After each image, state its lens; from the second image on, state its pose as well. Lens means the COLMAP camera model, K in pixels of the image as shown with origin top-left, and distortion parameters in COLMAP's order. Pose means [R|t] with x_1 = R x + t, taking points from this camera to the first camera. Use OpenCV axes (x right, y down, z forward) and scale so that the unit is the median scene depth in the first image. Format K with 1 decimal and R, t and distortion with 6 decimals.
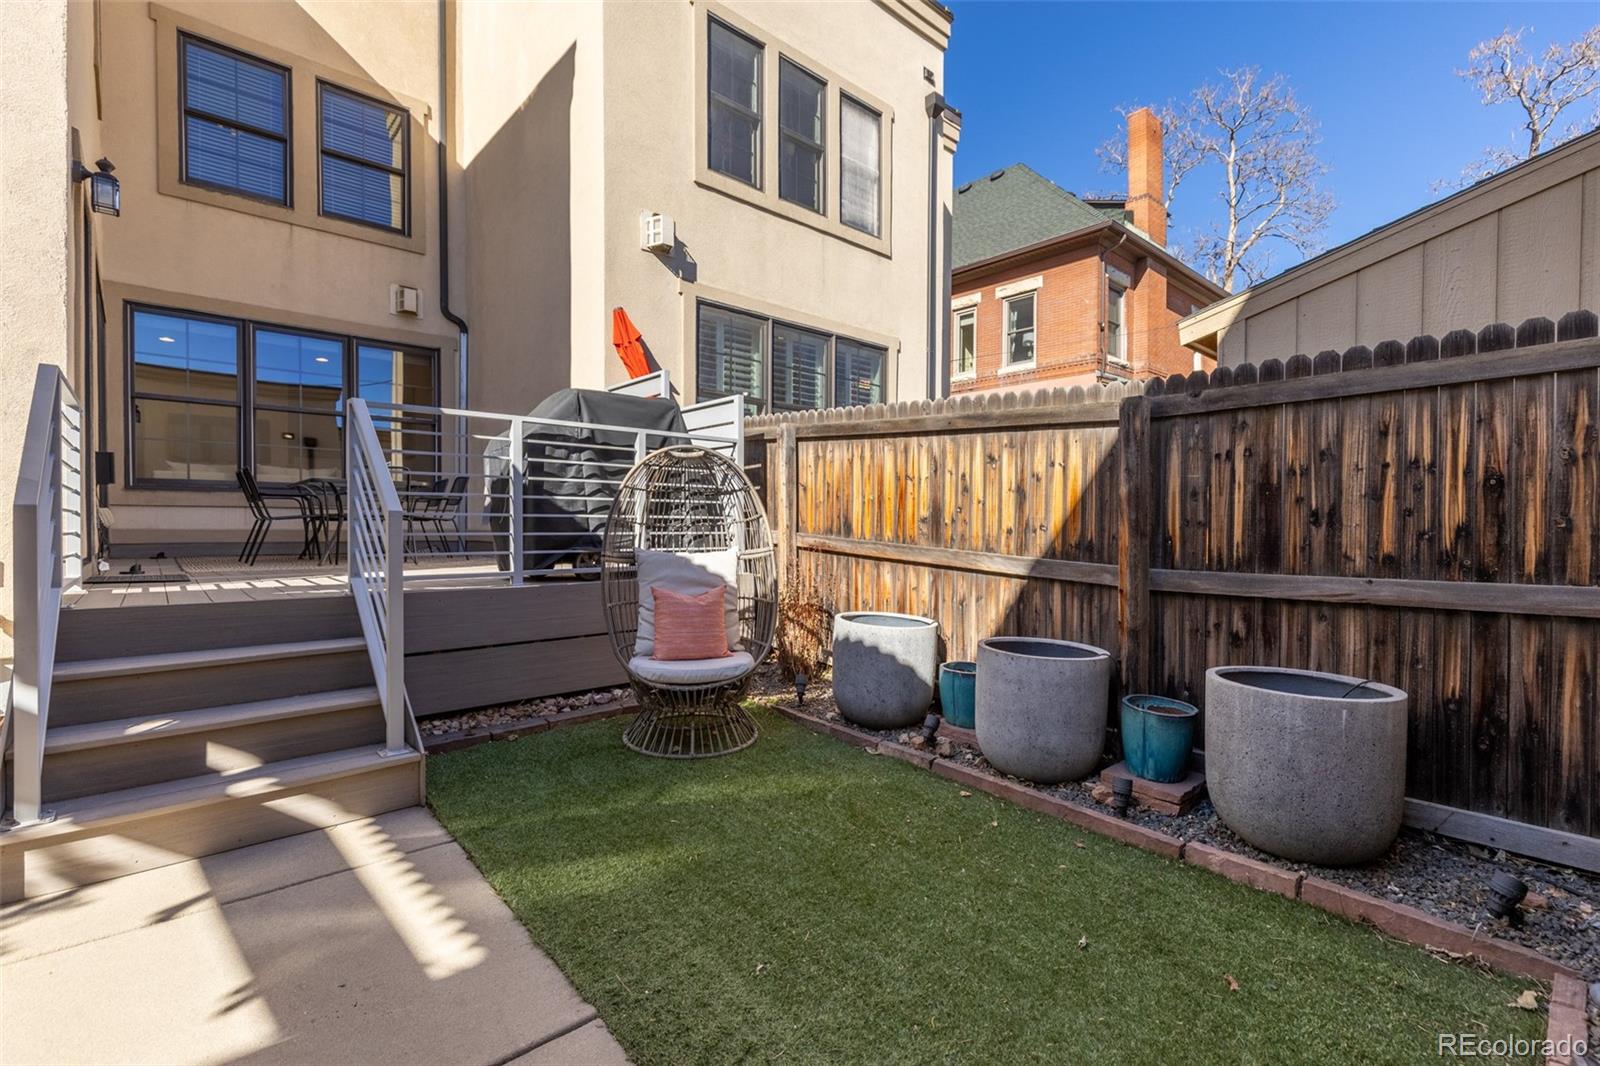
lens RADIAL K [[721.5, 0, 793.2], [0, 721.5, 528.1], [0, 0, 1]] dist [0.003492, 0.001096]
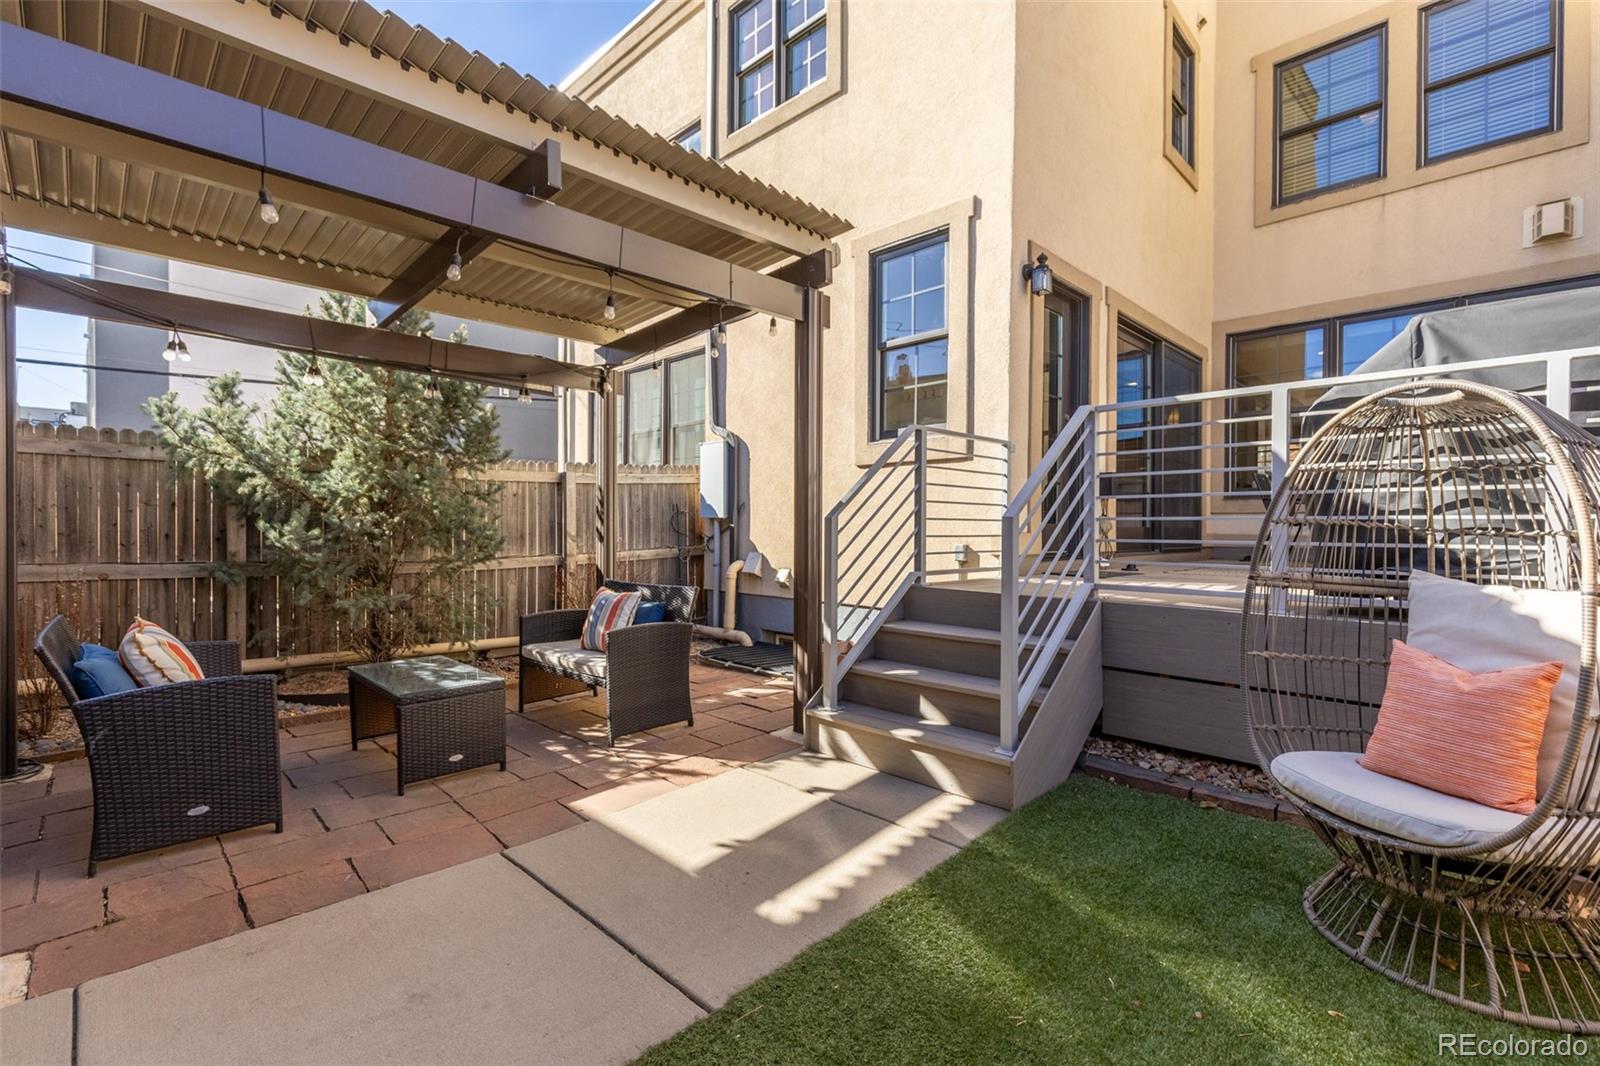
lens RADIAL K [[721.5, 0, 793.2], [0, 721.5, 528.1], [0, 0, 1]] dist [0.003492, 0.001096]
pose [[0.057948, 0.000547, -0.998319, 0.478710], [-0.008837, 0.999961, 0.000035, -0.005151], [0.998280, 0.008820, 0.057951, 0.671733]]
